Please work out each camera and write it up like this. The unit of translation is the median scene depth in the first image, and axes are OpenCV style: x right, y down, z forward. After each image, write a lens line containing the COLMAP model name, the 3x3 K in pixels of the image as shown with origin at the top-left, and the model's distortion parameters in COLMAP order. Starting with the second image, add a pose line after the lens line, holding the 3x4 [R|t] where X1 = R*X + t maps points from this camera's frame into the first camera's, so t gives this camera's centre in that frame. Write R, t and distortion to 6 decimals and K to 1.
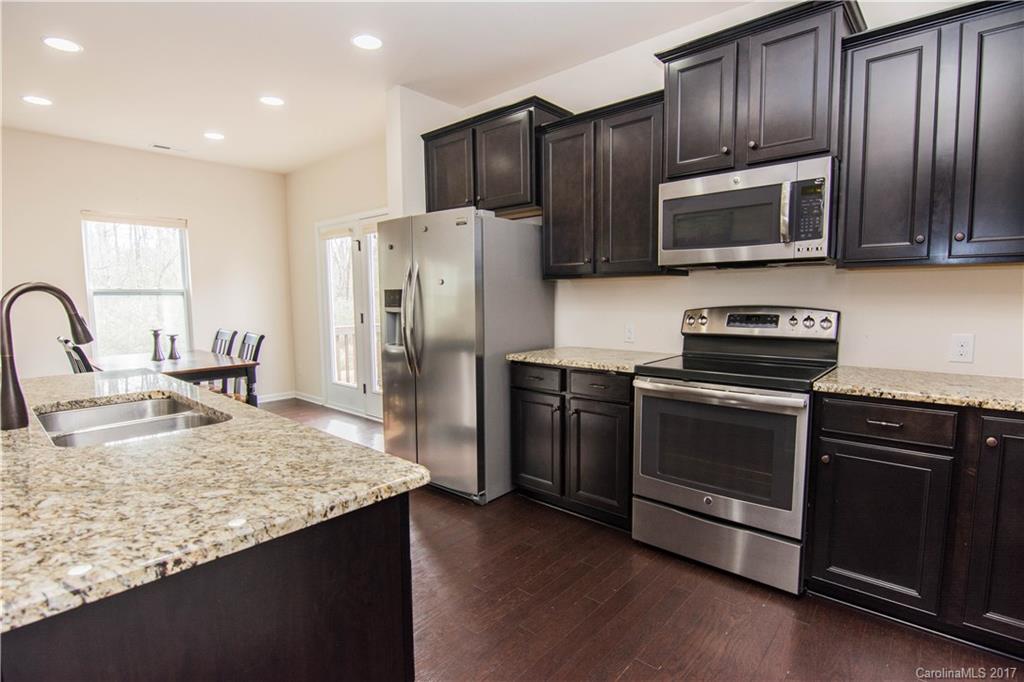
lens RADIAL K [[497.8, 0, 507.9], [0, 497.8, 344.8], [0, 0, 1]] dist [-0.002823, -0.013749]
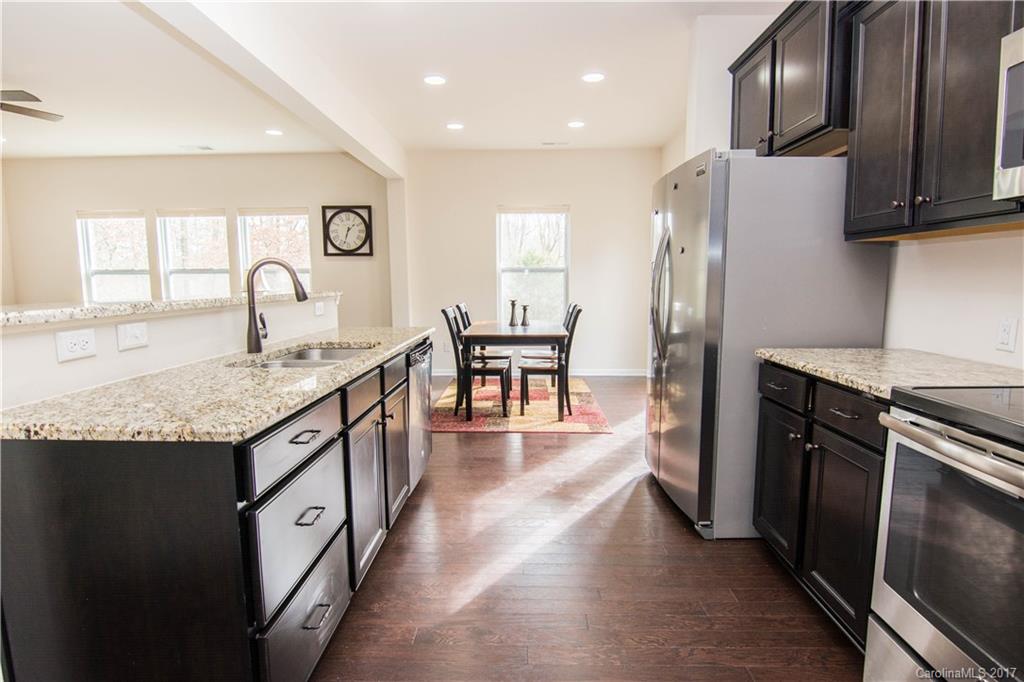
lens RADIAL K [[512.3, 0, 507.2], [0, 512.3, 343.6], [0, 0, 1]] dist [-0.000848, -0.014776]
pose [[0.642513, 0.098210, -0.759955, 0.317218], [-0.072086, 0.995101, 0.067652, -0.011103], [0.762877, 0.011315, 0.646445, 0.239812]]
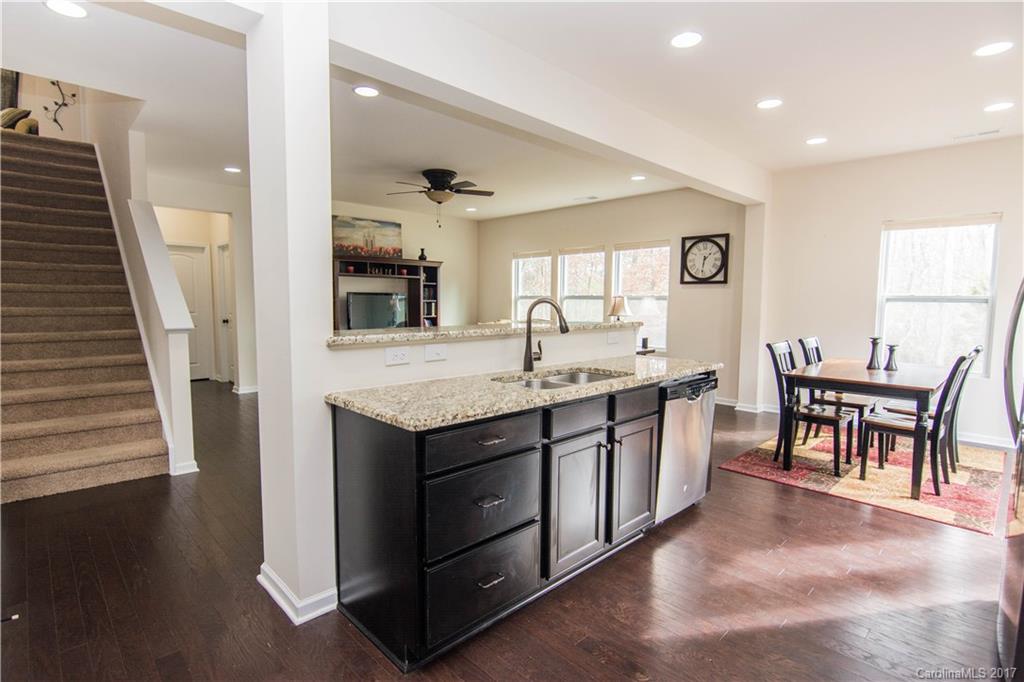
lens RADIAL K [[497.8, 0, 507.9], [0, 497.8, 344.8], [0, 0, 1]] dist [-0.002823, -0.013749]
pose [[-0.074727, 0.096095, -0.992563, 0.433884], [-0.101433, 0.989451, 0.103430, -0.059189], [0.992032, 0.108408, -0.064192, 0.443287]]
